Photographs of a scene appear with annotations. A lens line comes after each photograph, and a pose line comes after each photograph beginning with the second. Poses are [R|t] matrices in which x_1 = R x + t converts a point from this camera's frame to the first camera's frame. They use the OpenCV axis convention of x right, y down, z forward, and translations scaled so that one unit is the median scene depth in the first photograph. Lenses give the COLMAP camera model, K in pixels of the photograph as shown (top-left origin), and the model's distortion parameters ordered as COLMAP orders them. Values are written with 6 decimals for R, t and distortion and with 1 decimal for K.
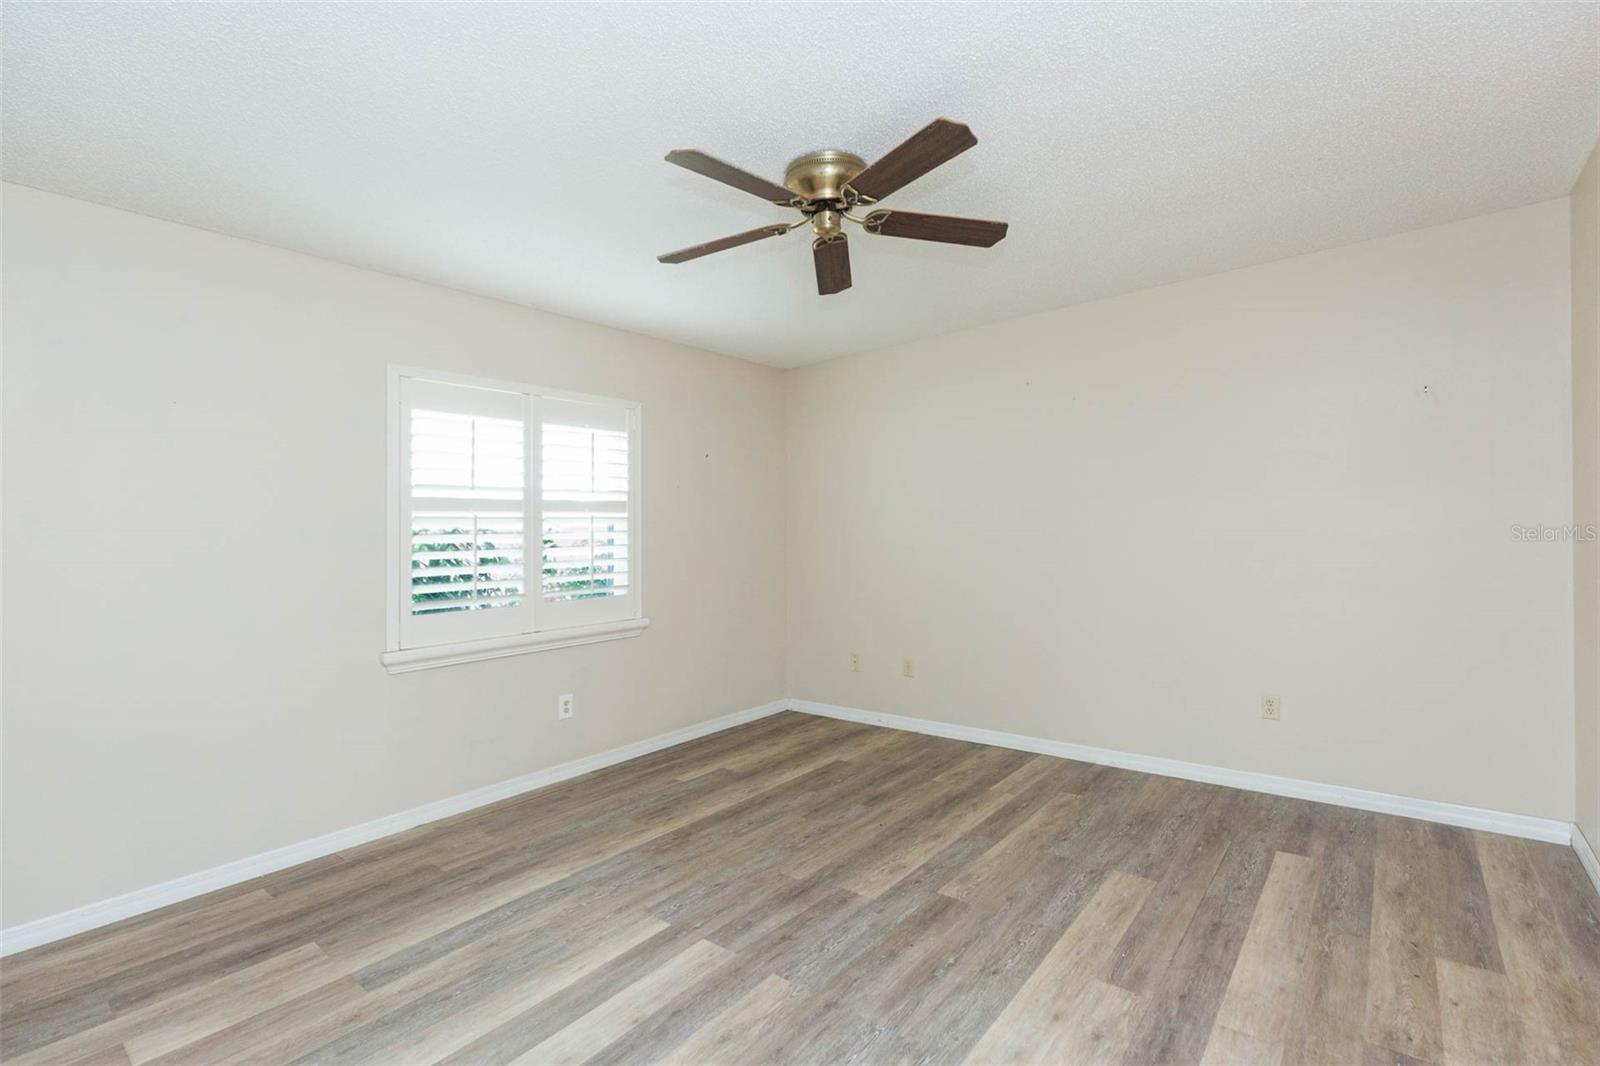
lens RADIAL K [[708.8, 0, 812.1], [0, 708.8, 529.4], [0, 0, 1]] dist [0.003138, 0.000680]
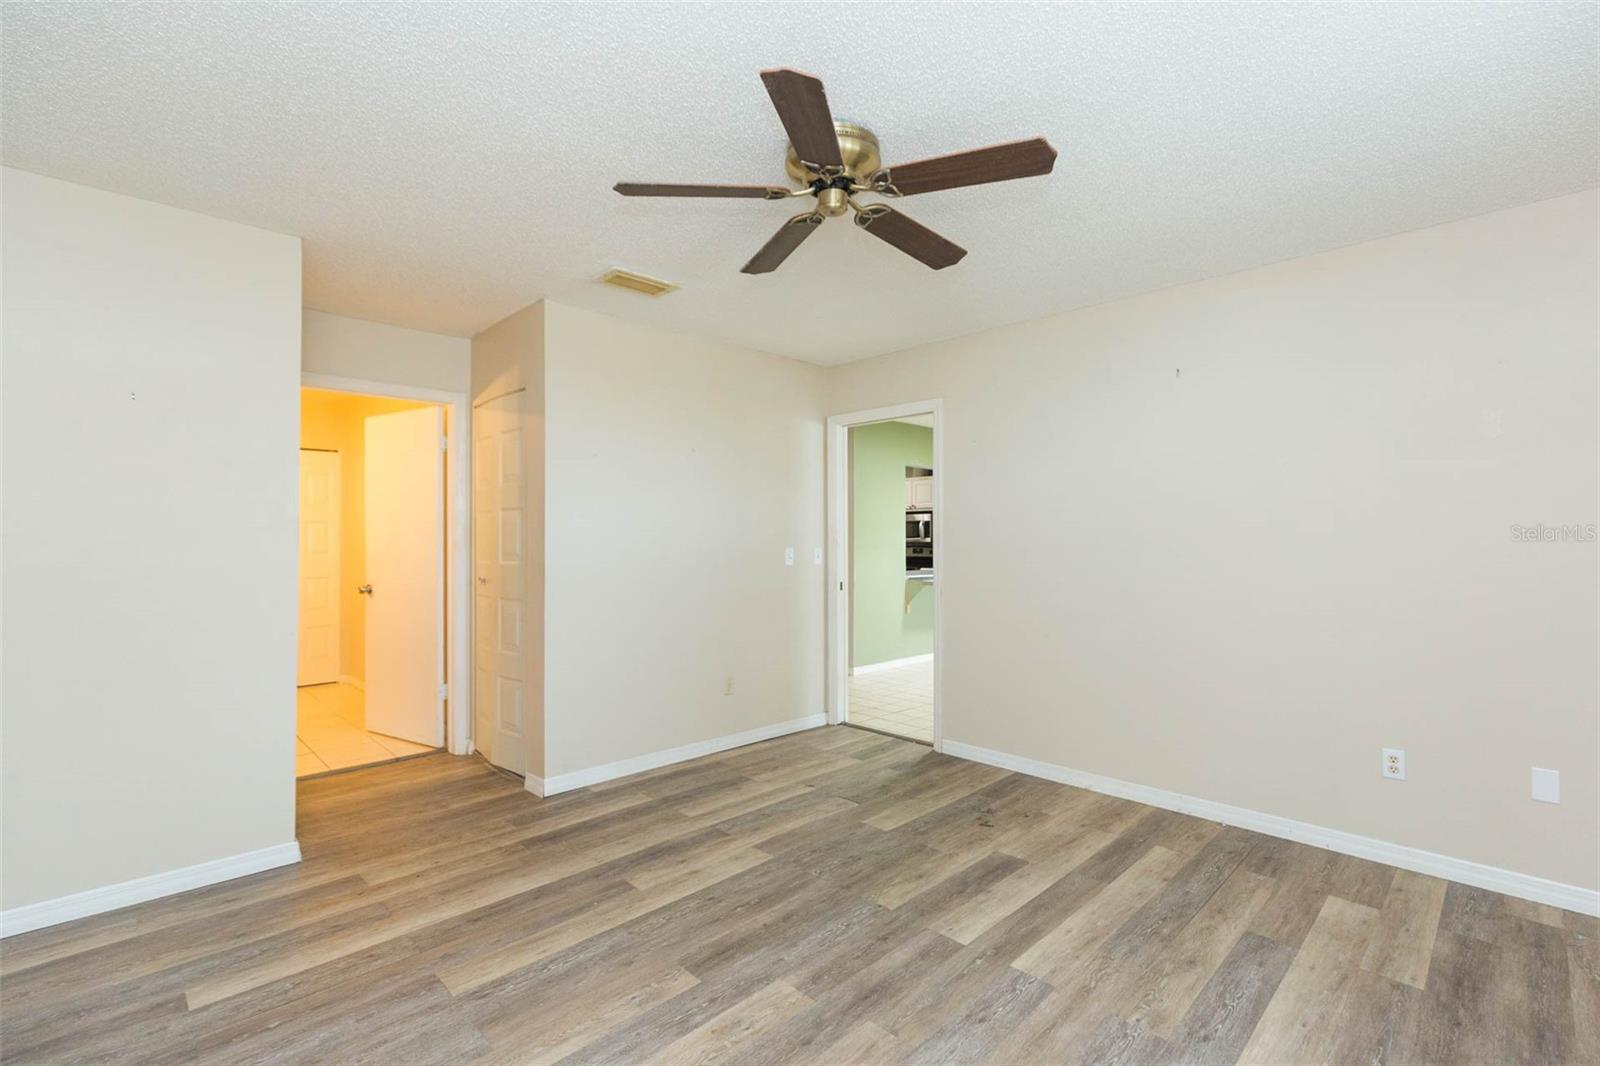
lens RADIAL K [[708.8, 0, 812.1], [0, 708.8, 529.4], [0, 0, 1]] dist [0.003138, 0.000680]
pose [[-0.994194, 0.030533, 0.103178, -0.057221], [0.027917, 0.999253, -0.026707, 0.013141], [-0.103917, -0.023671, -0.994304, 1.948569]]
